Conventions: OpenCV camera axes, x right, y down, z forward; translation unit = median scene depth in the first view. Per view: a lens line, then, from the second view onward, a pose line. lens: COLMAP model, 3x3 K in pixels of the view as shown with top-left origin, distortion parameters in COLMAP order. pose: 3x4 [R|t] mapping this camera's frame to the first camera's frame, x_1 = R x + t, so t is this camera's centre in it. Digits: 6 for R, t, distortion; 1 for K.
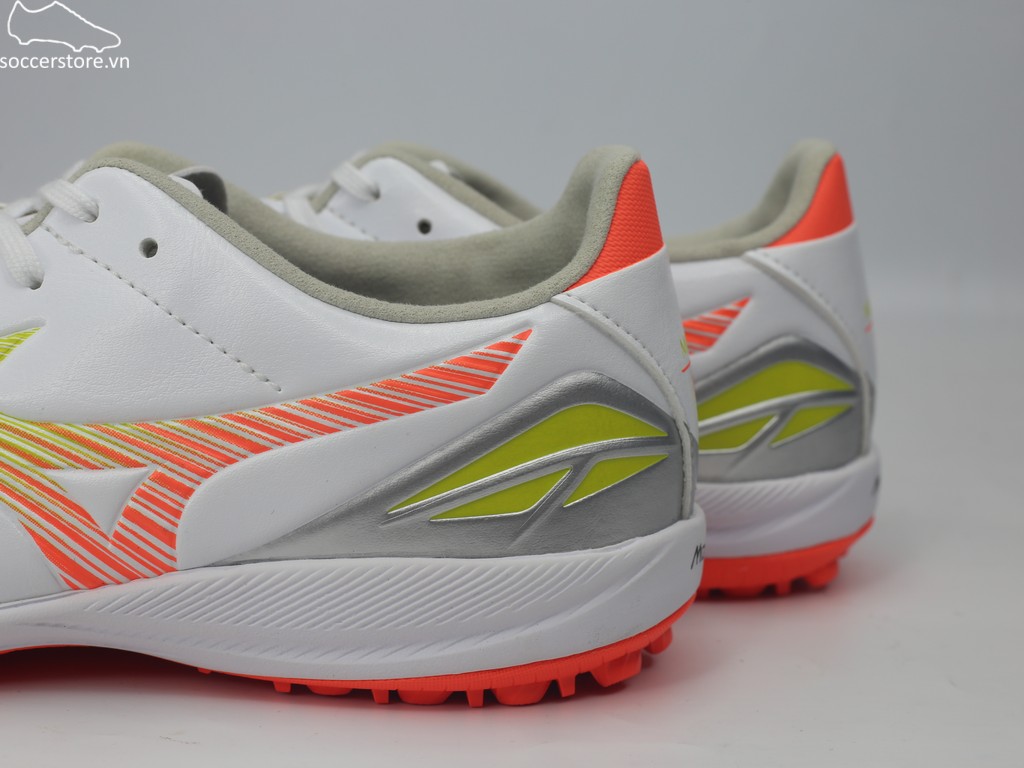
lens RADIAL K [[1782.0, 0, 470.7], [0, 1782.0, 403.7], [0, 0, 1]] dist [-0.118377, 0.000000]
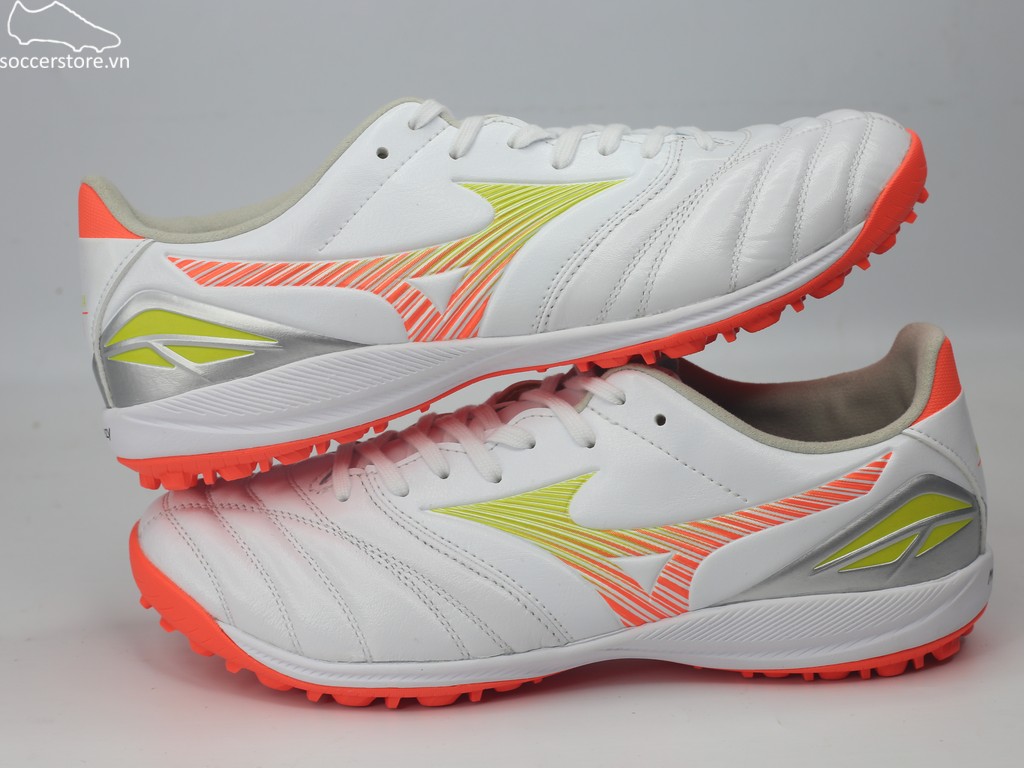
lens RADIAL K [[1782.0, 0, 510.2], [0, 1782.0, 385.6], [0, 0, 1]] dist [-0.118377, 0.000000]
pose [[0.996996, -0.065360, -0.041553, -0.249363], [0.066913, 0.997067, 0.037155, -0.190252], [0.039003, -0.039824, 0.998445, -0.660372]]
